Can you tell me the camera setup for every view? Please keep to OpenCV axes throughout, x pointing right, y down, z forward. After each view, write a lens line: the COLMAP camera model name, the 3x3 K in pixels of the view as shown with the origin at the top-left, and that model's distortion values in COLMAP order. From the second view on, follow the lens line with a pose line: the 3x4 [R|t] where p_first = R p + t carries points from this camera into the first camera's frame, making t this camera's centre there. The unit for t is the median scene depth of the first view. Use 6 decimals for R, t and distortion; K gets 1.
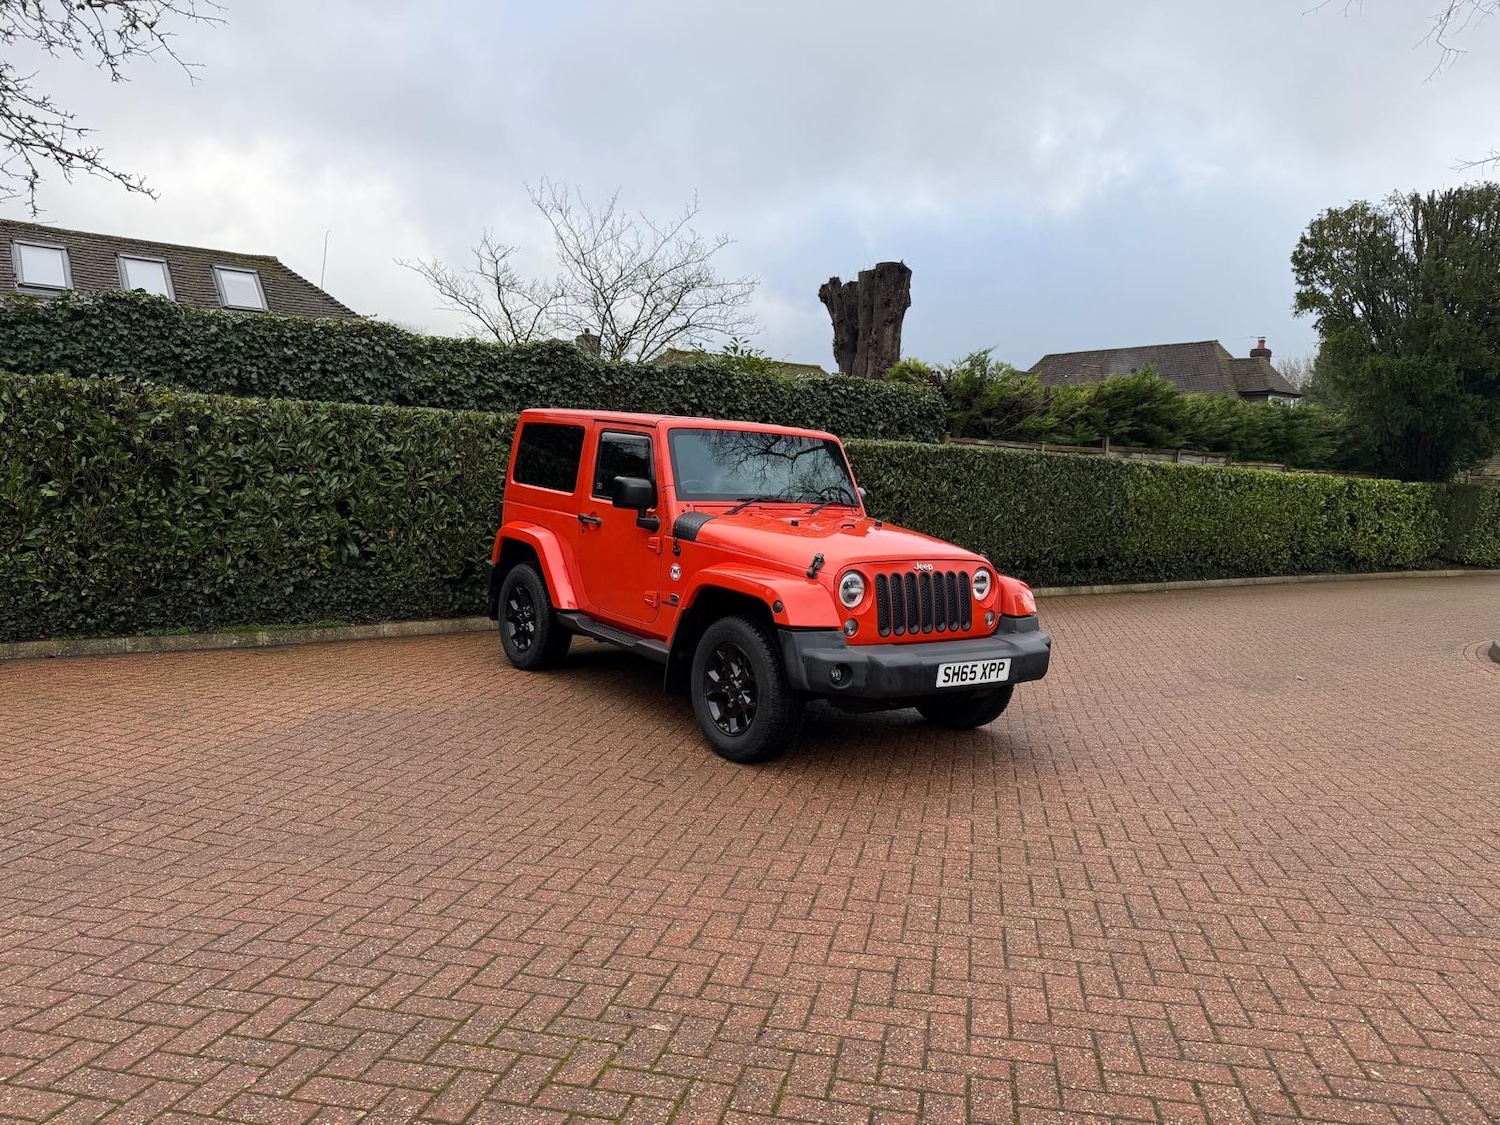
lens RADIAL K [[1060.2, 0, 755.6], [0, 1060.2, 570.5], [0, 0, 1]] dist [0.031914, -0.041364]
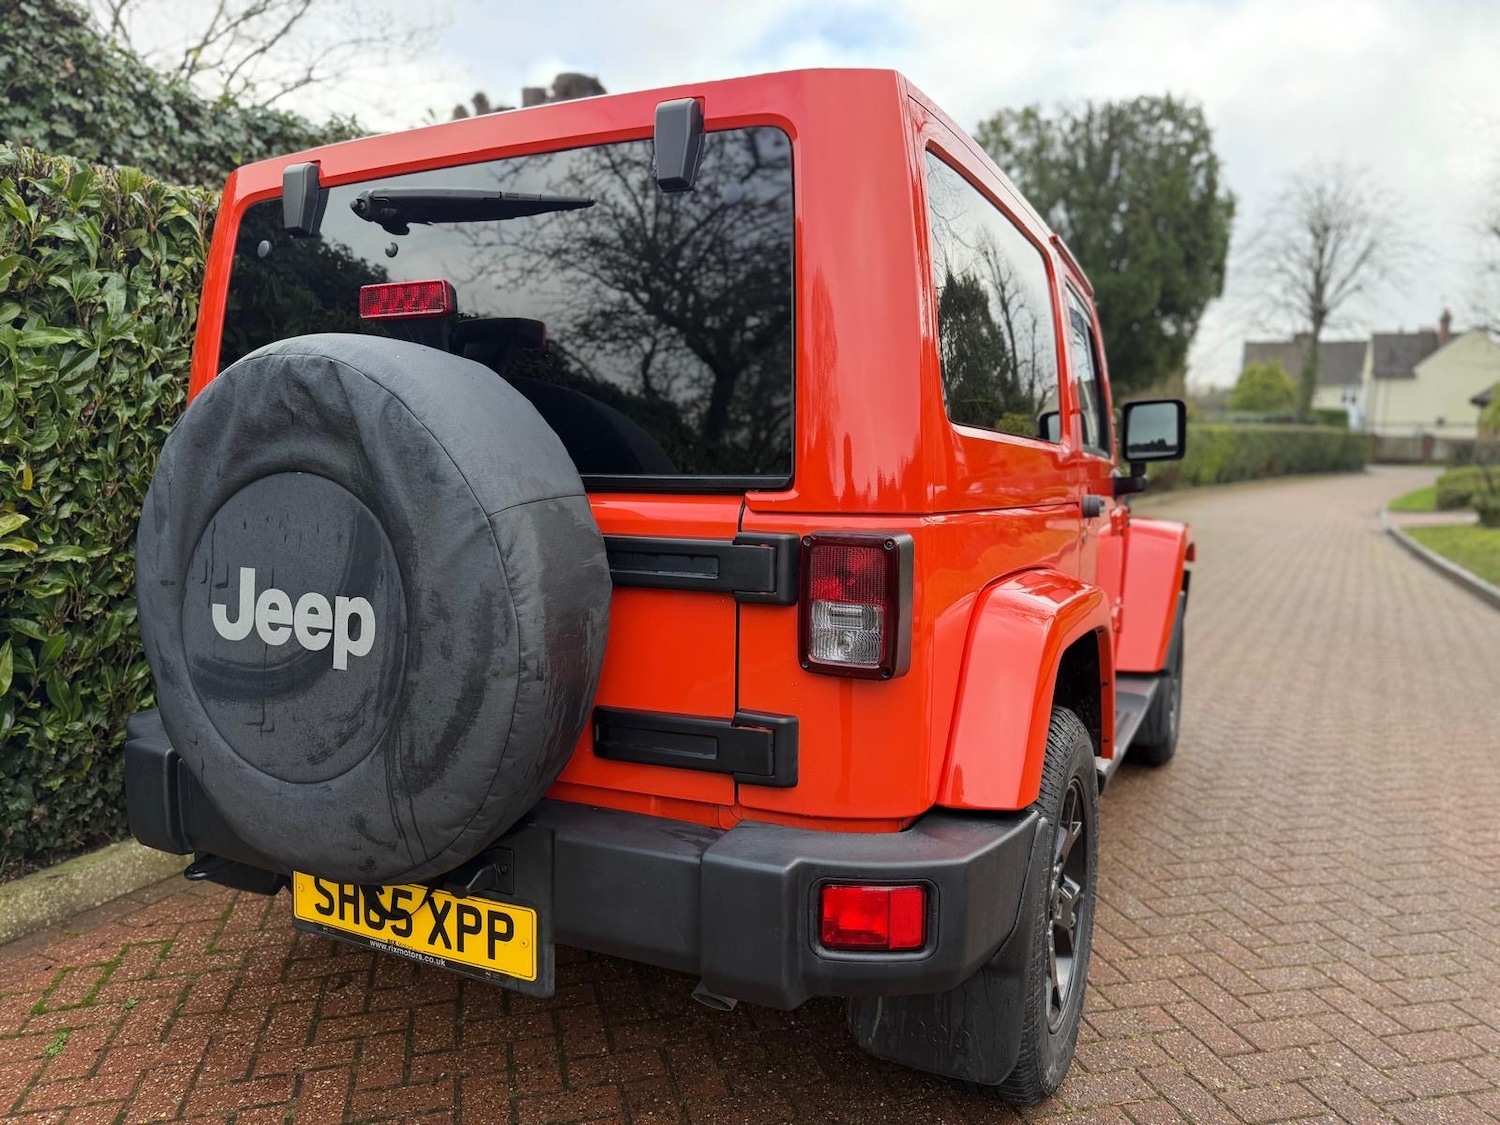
lens RADIAL K [[1060.2, 0, 755.6], [0, 1060.2, 570.5], [0, 0, 1]] dist [0.031914, -0.041364]
pose [[0.891585, -0.069724, 0.447454, -0.182580], [0.044289, 0.996765, 0.067070, -0.058463], [-0.450683, -0.039981, 0.891789, 0.762454]]
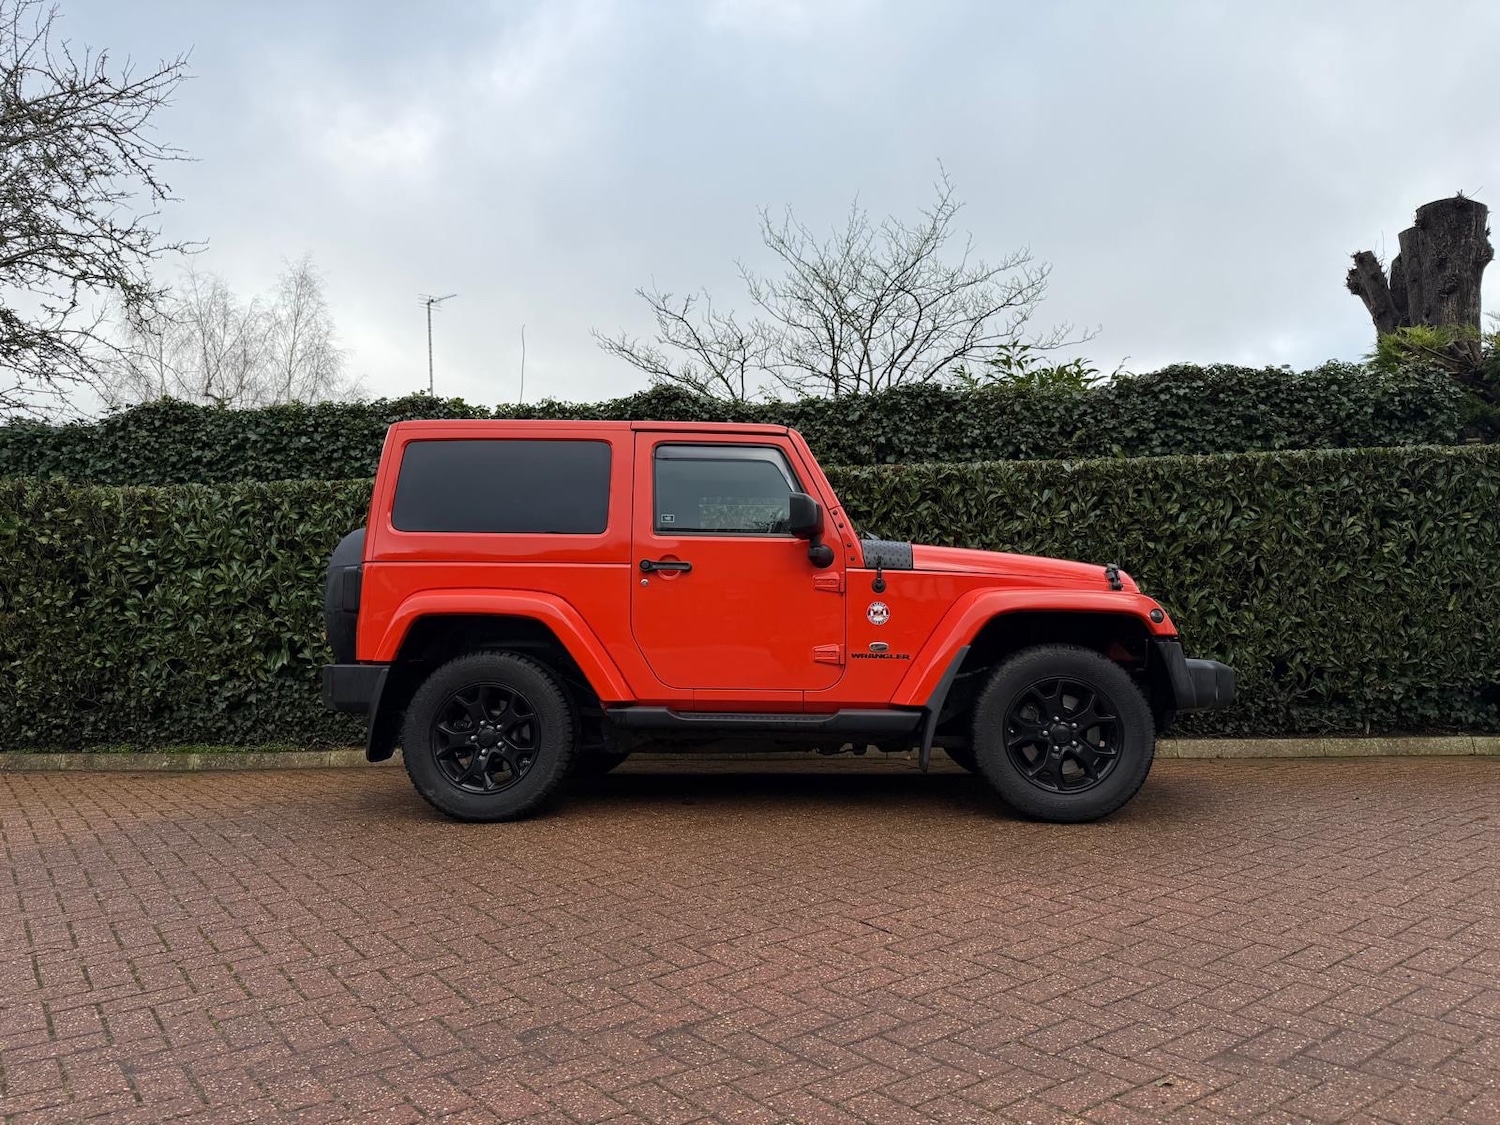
lens RADIAL K [[1034.6, 0, 751.0], [0, 1034.6, 572.2], [0, 0, 1]] dist [0.181436, -0.291183]
pose [[0.748345, -0.086128, -0.657694, 0.443552], [-0.008742, 0.990167, -0.139614, 0.027548], [0.663252, 0.110229, 0.740234, 0.631845]]
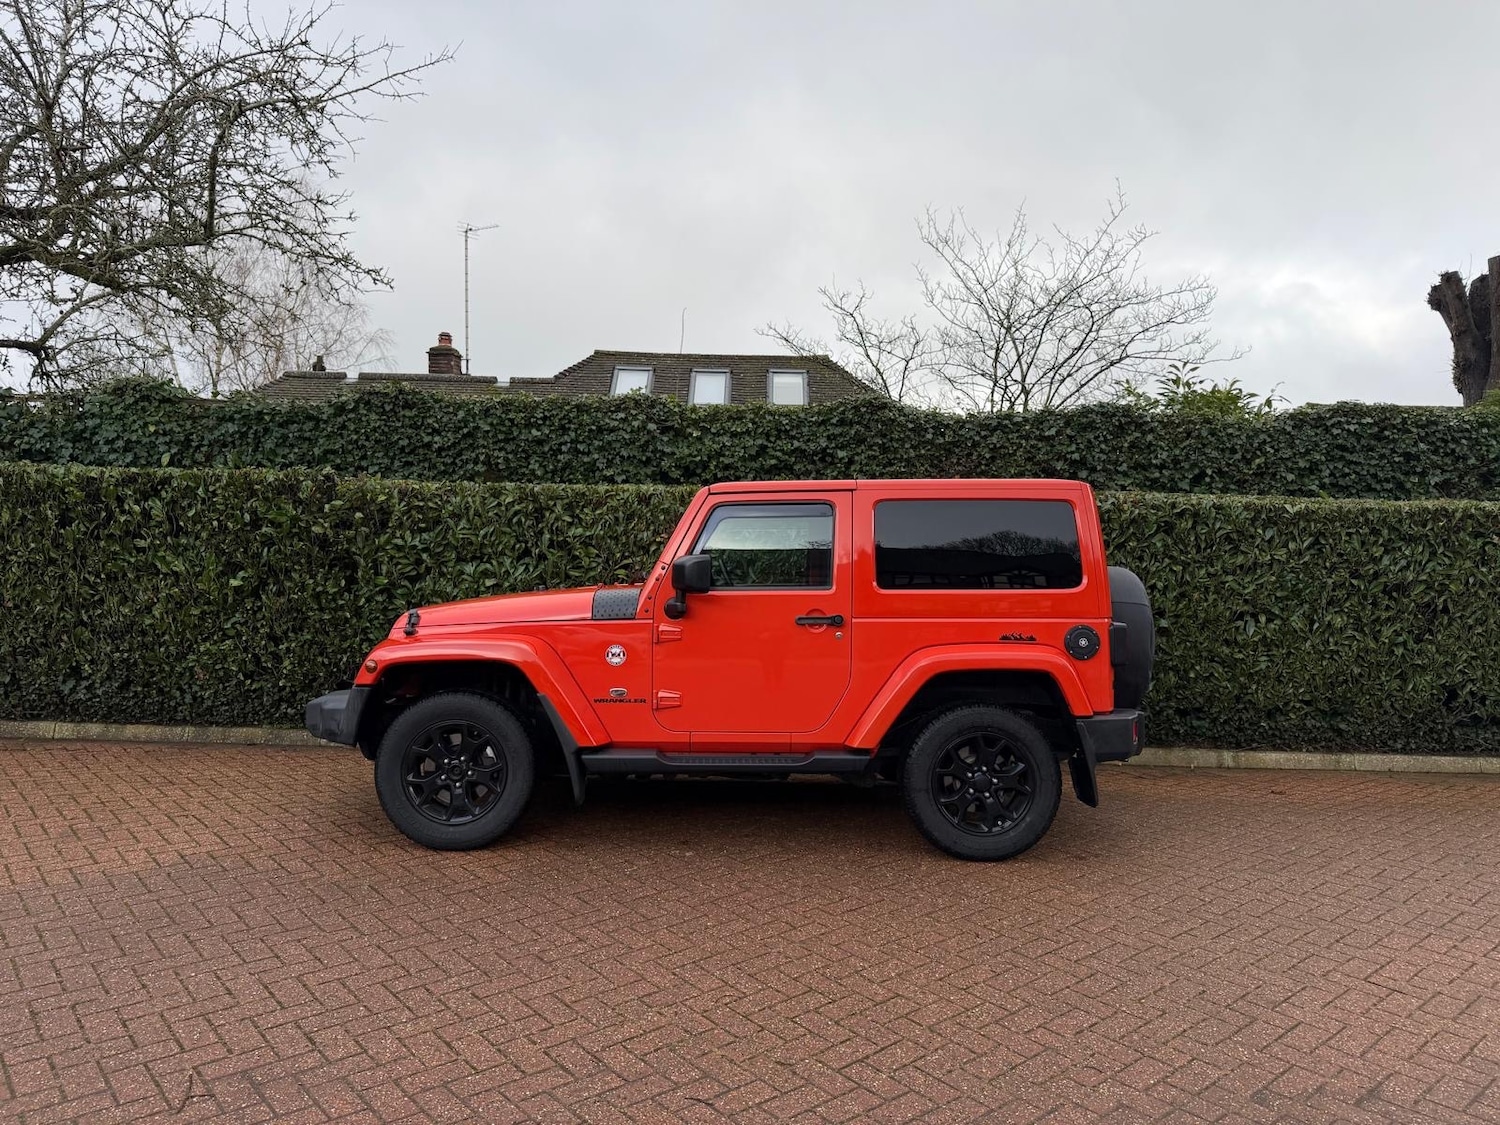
lens RADIAL K [[1048.2, 0, 757.8], [0, 1048.2, 569.6], [0, 0, 1]] dist [0.125563, -0.171722]
pose [[0.798318, -0.004772, -0.602218, 0.289964], [-0.045220, 0.996671, -0.067842, -0.033173], [0.600536, 0.081392, 0.795444, 0.410309]]
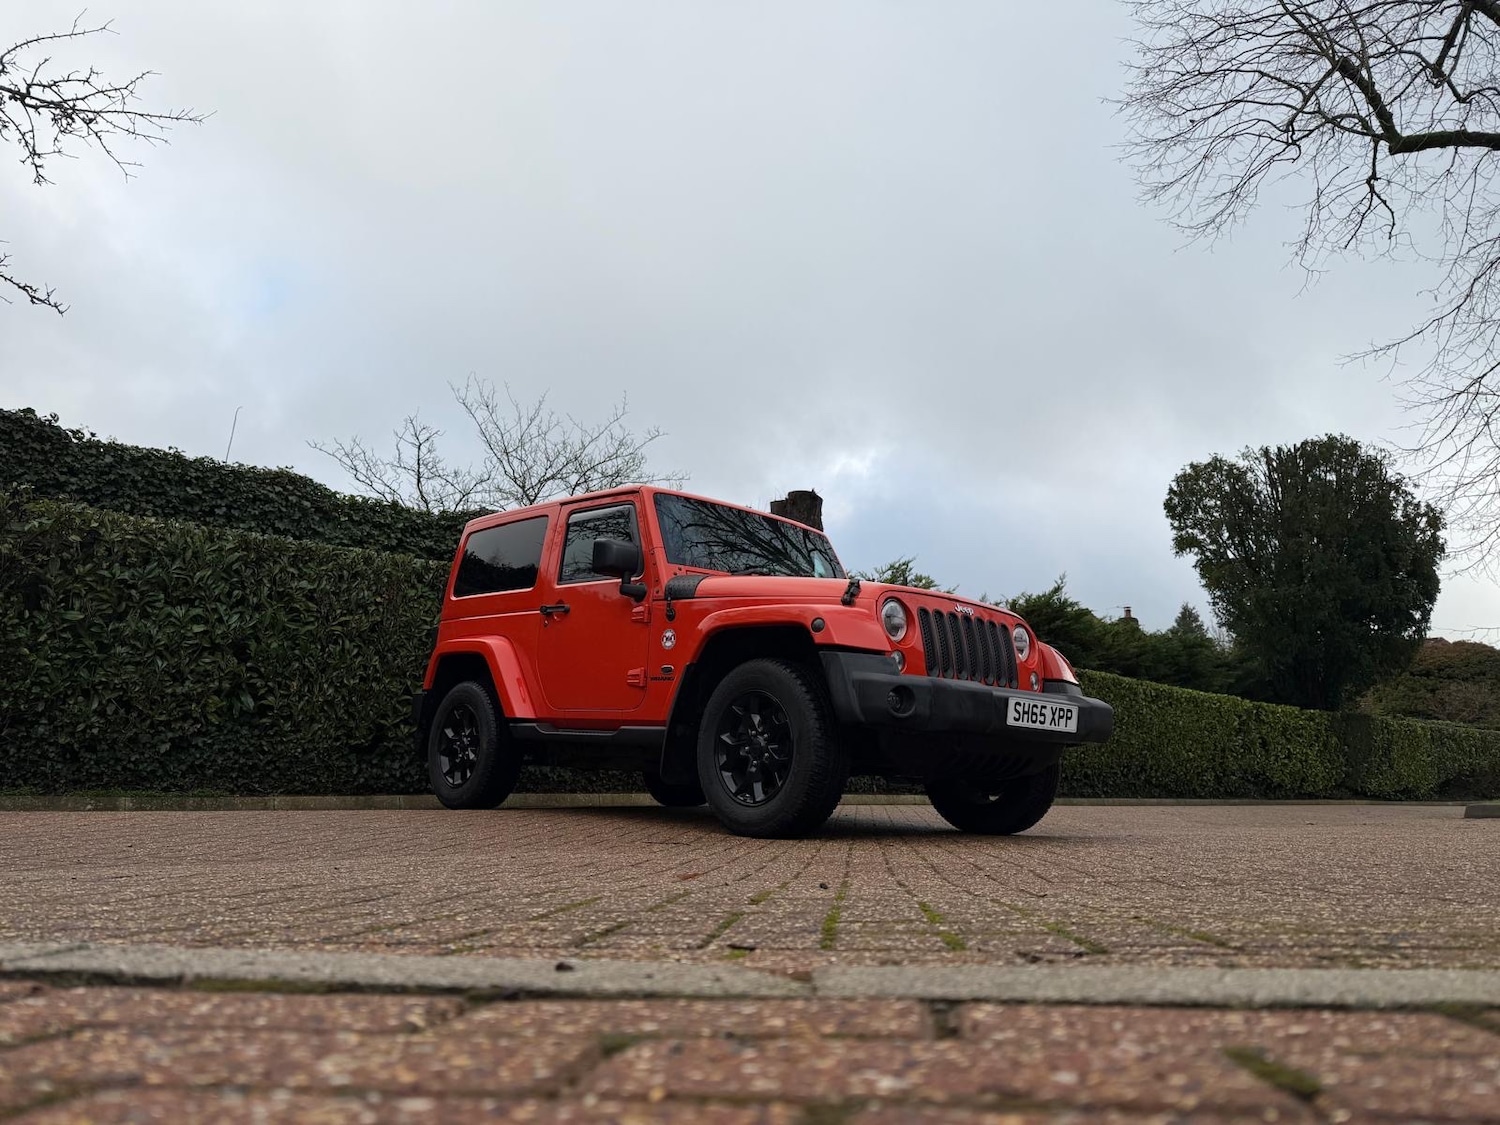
lens RADIAL K [[1061.0, 0, 750.9], [0, 1061.0, 577.1], [0, 0, 1]] dist [0.017064, -0.021892]
pose [[0.993809, -0.005004, 0.110985, -0.072993], [0.034990, 0.962242, -0.269937, 0.130079], [-0.105444, 0.272150, 0.956460, 0.116944]]
